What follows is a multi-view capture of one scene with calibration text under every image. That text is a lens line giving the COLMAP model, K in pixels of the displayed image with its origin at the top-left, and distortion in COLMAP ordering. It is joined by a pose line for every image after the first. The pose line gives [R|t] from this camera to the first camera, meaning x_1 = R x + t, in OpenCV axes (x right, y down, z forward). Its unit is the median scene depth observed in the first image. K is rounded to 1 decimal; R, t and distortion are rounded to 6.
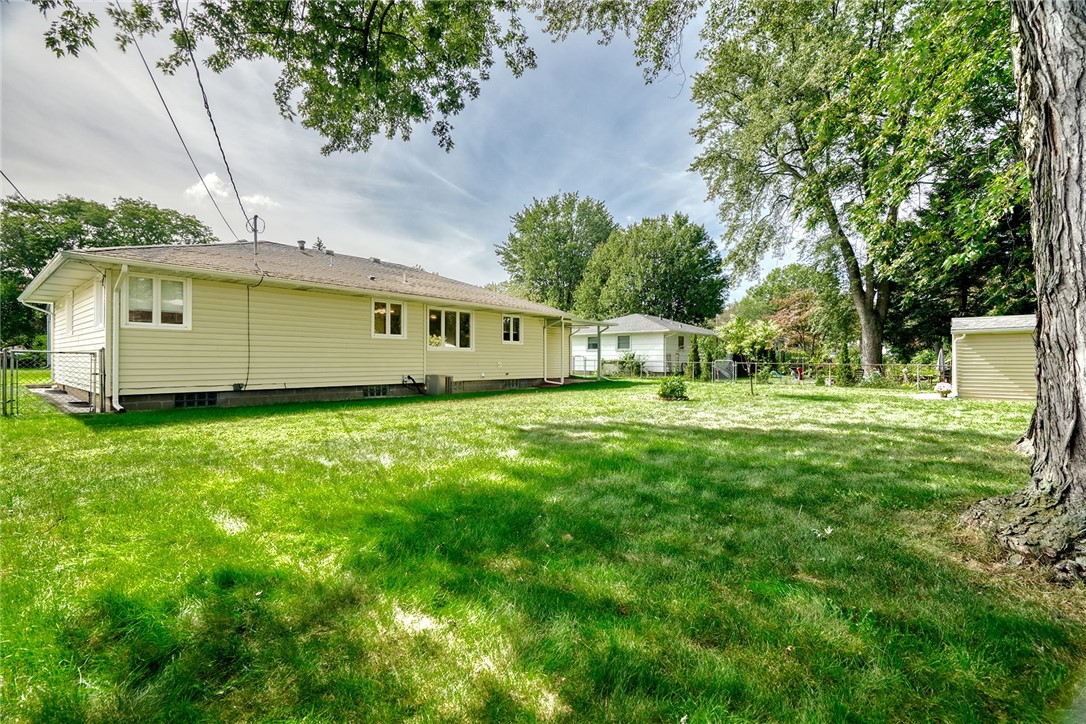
lens RADIAL K [[491.5, 0, 543.0], [0, 491.5, 362.0], [0, 0, 1]] dist [0.001055, 0.000202]
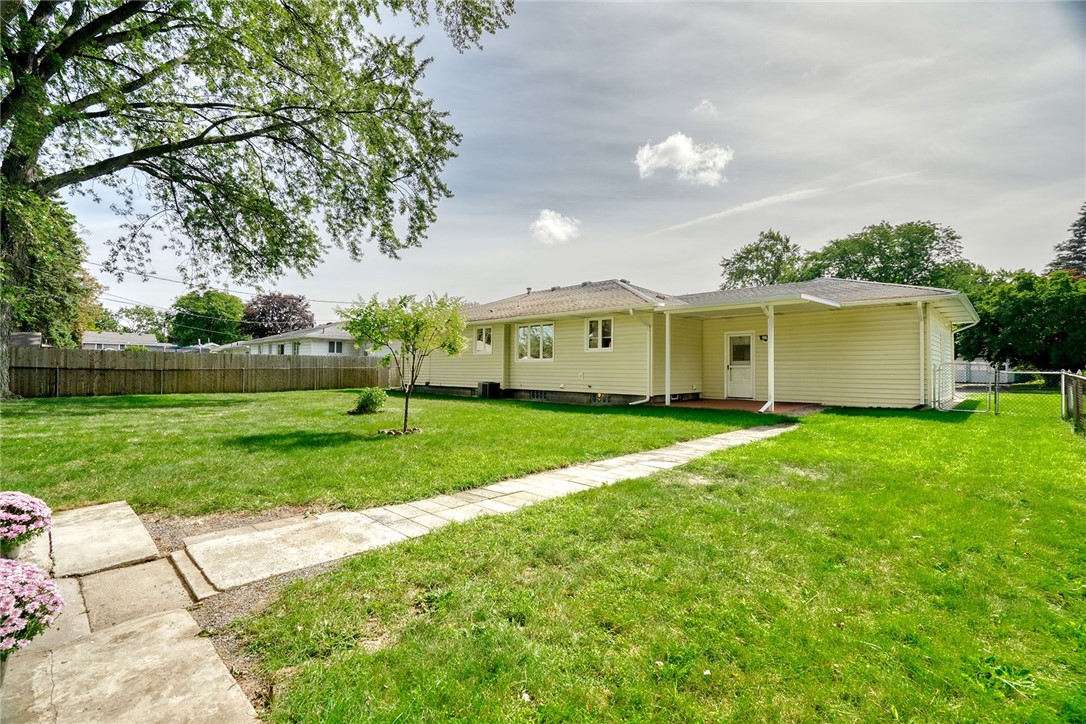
lens RADIAL K [[491.5, 0, 543.0], [0, 491.5, 362.0], [0, 0, 1]] dist [0.001055, 0.000202]
pose [[-0.088153, -0.027057, -0.995739, 0.806089], [-0.011489, 0.999592, -0.026145, 0.005834], [0.996041, 0.009135, -0.088428, 0.978351]]
